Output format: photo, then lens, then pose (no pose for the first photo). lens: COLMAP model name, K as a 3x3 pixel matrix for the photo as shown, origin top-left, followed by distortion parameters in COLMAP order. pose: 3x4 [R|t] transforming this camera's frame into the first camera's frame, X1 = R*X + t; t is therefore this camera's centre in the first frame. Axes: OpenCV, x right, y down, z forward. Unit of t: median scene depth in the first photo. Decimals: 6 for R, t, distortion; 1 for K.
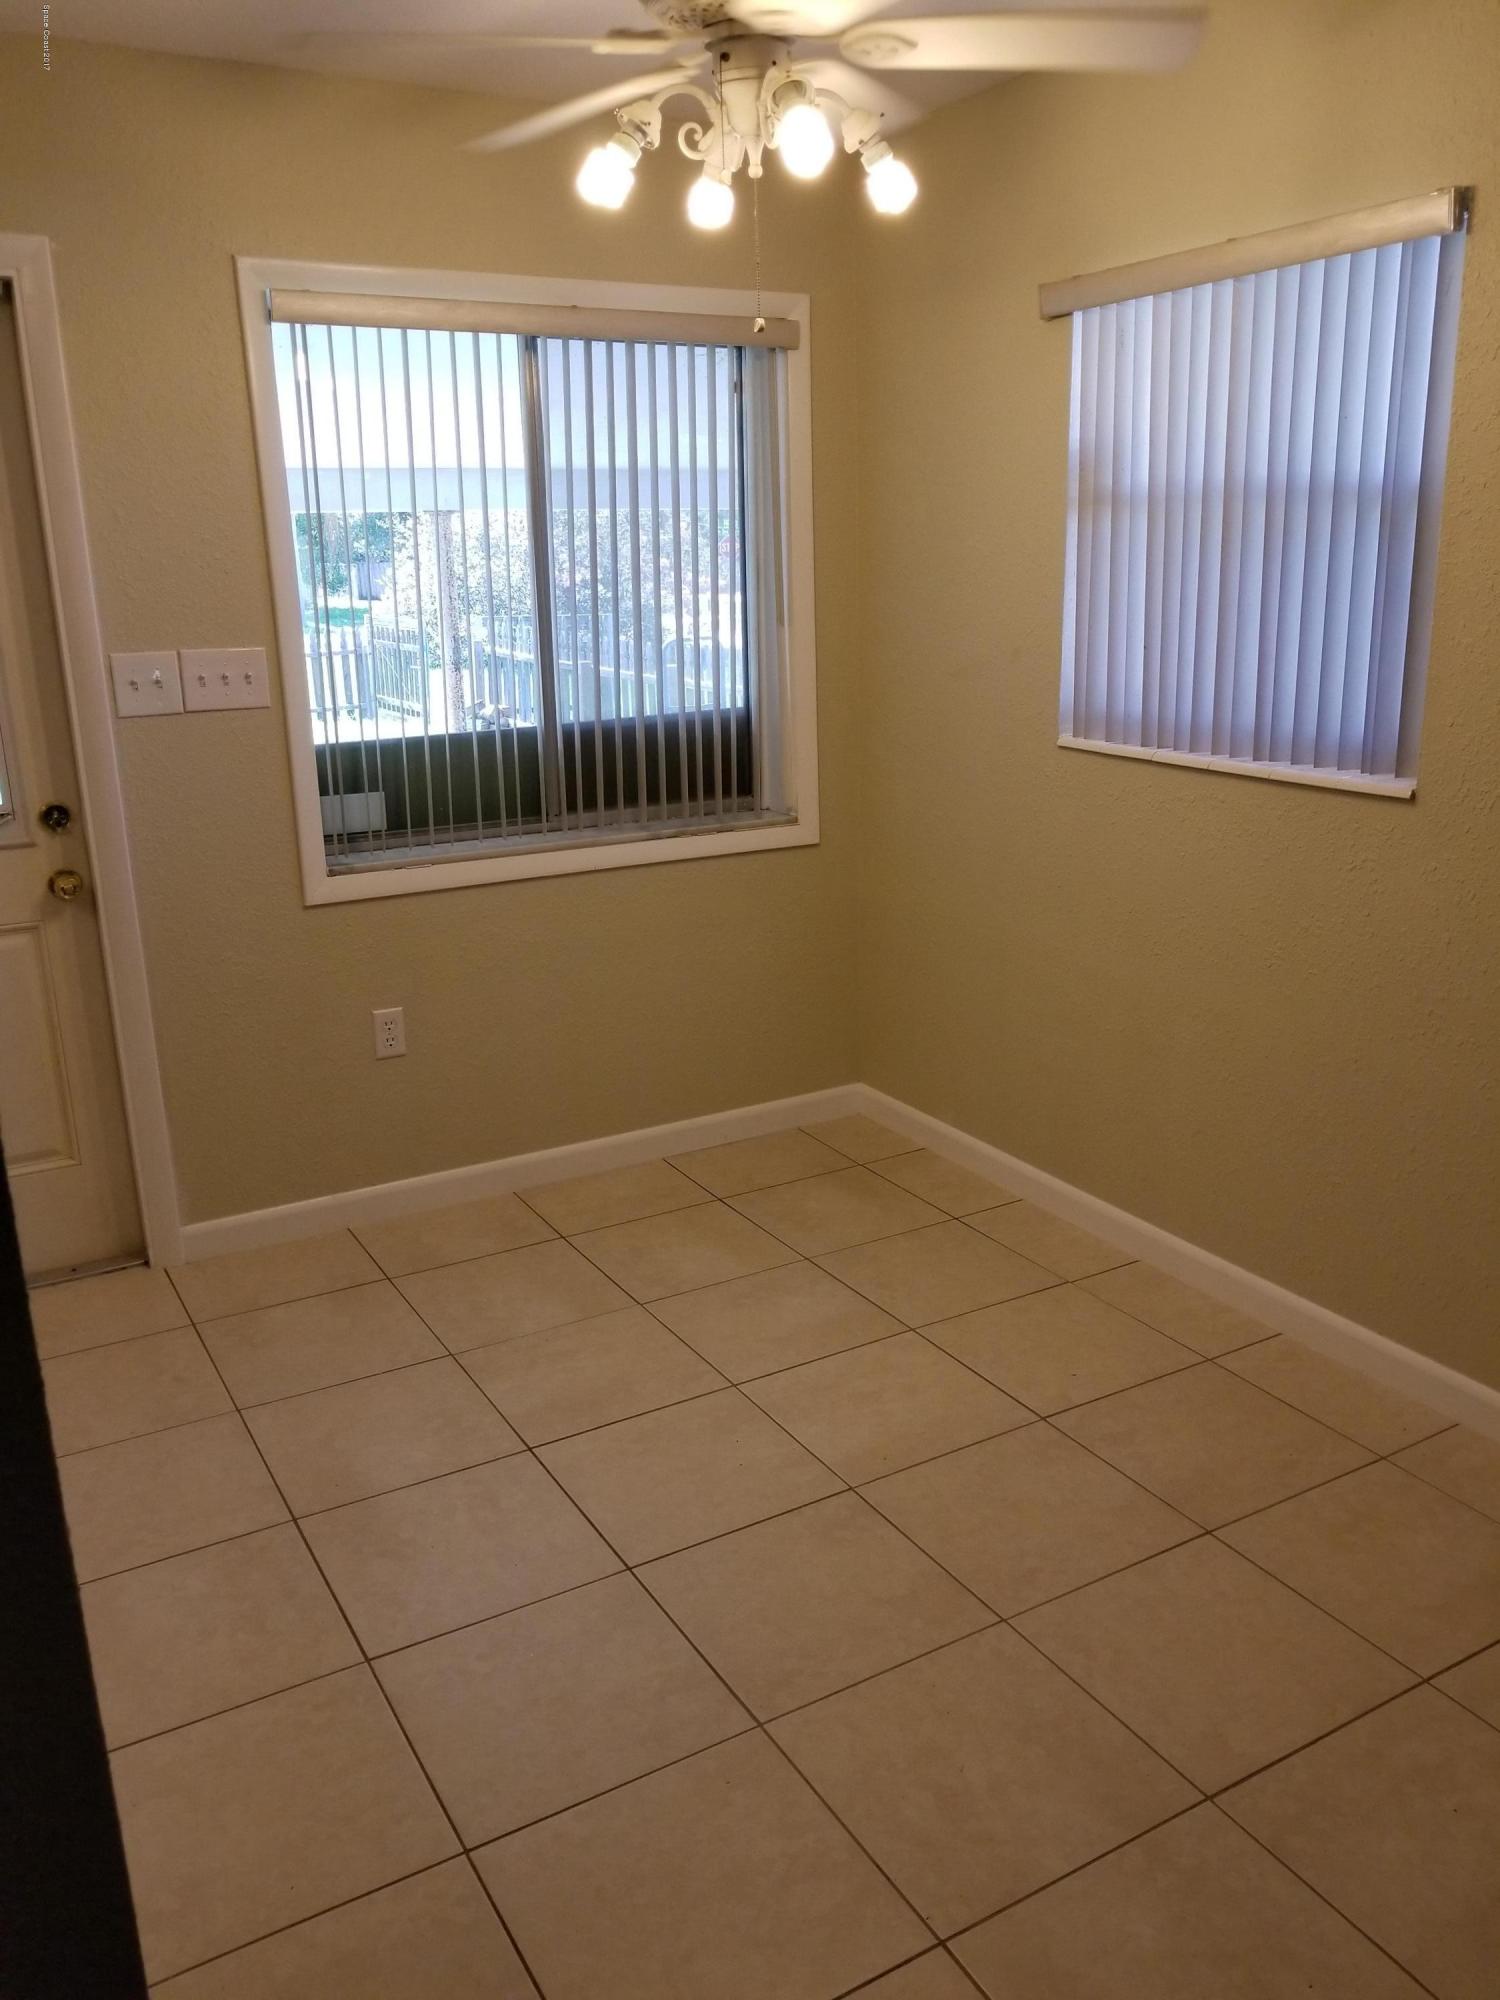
lens RADIAL K [[1592.7, 0, 750.0], [0, 1592.7, 1000.0], [0, 0, 1]] dist [0.009604, -0.040395]
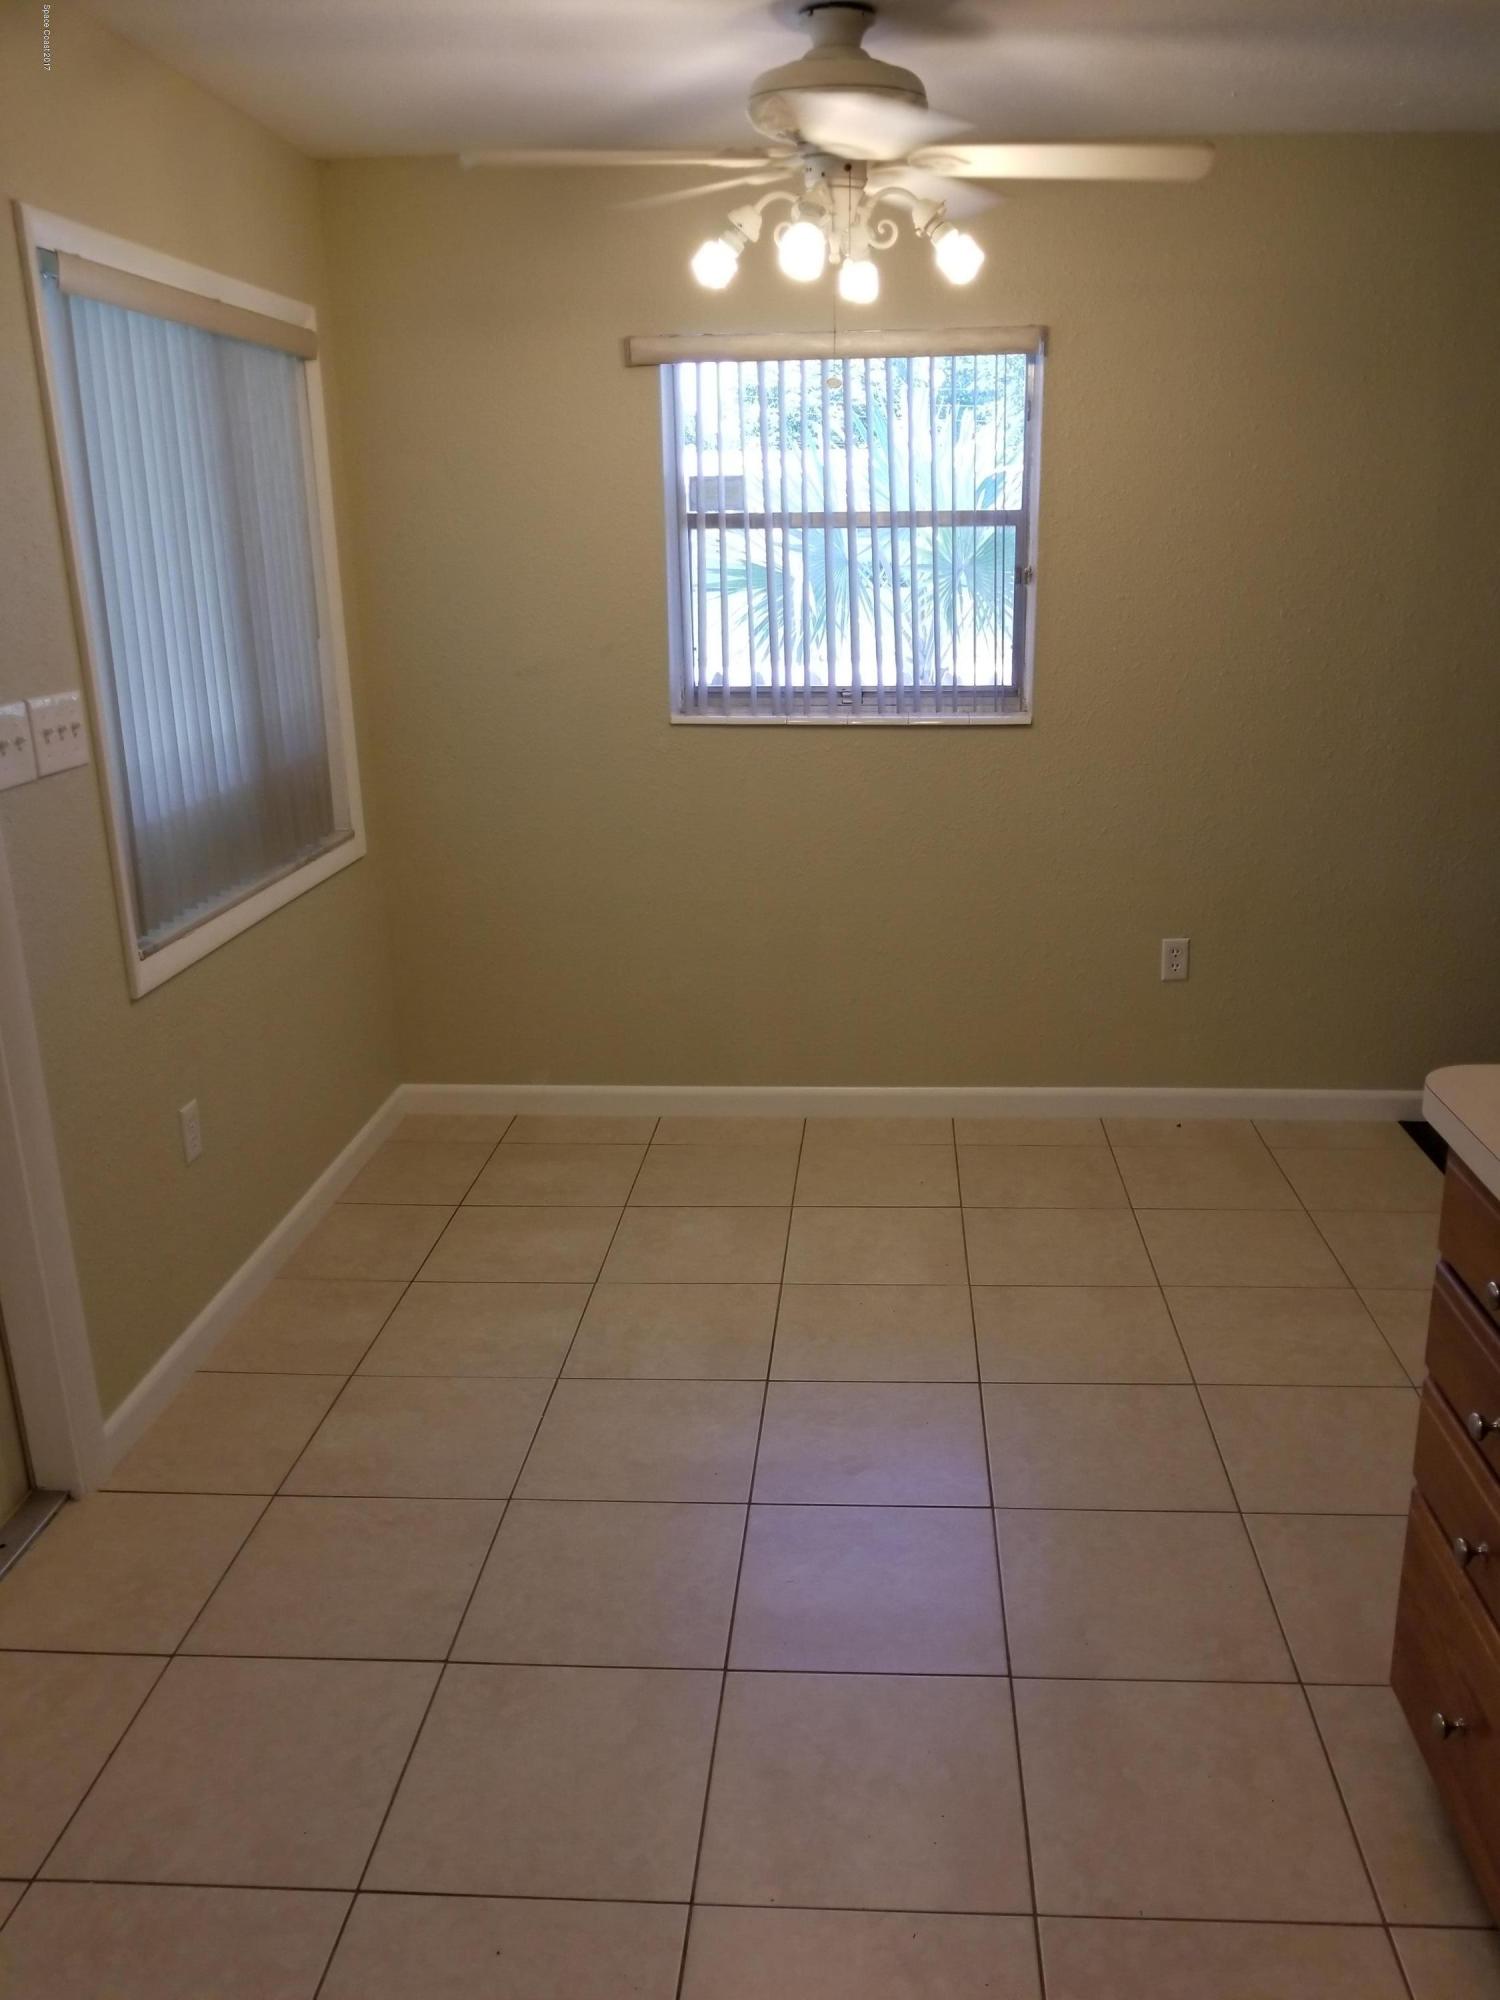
lens RADIAL K [[1645.7, 0, 754.2], [0, 1645.7, 1053.0], [0, 0, 1]] dist [-0.079220, 0.111848]
pose [[0.562066, -0.245930, 0.789684, -0.802208], [0.226664, 0.964019, 0.138893, -0.079158], [-0.795428, 0.100925, 0.597586, 0.244254]]
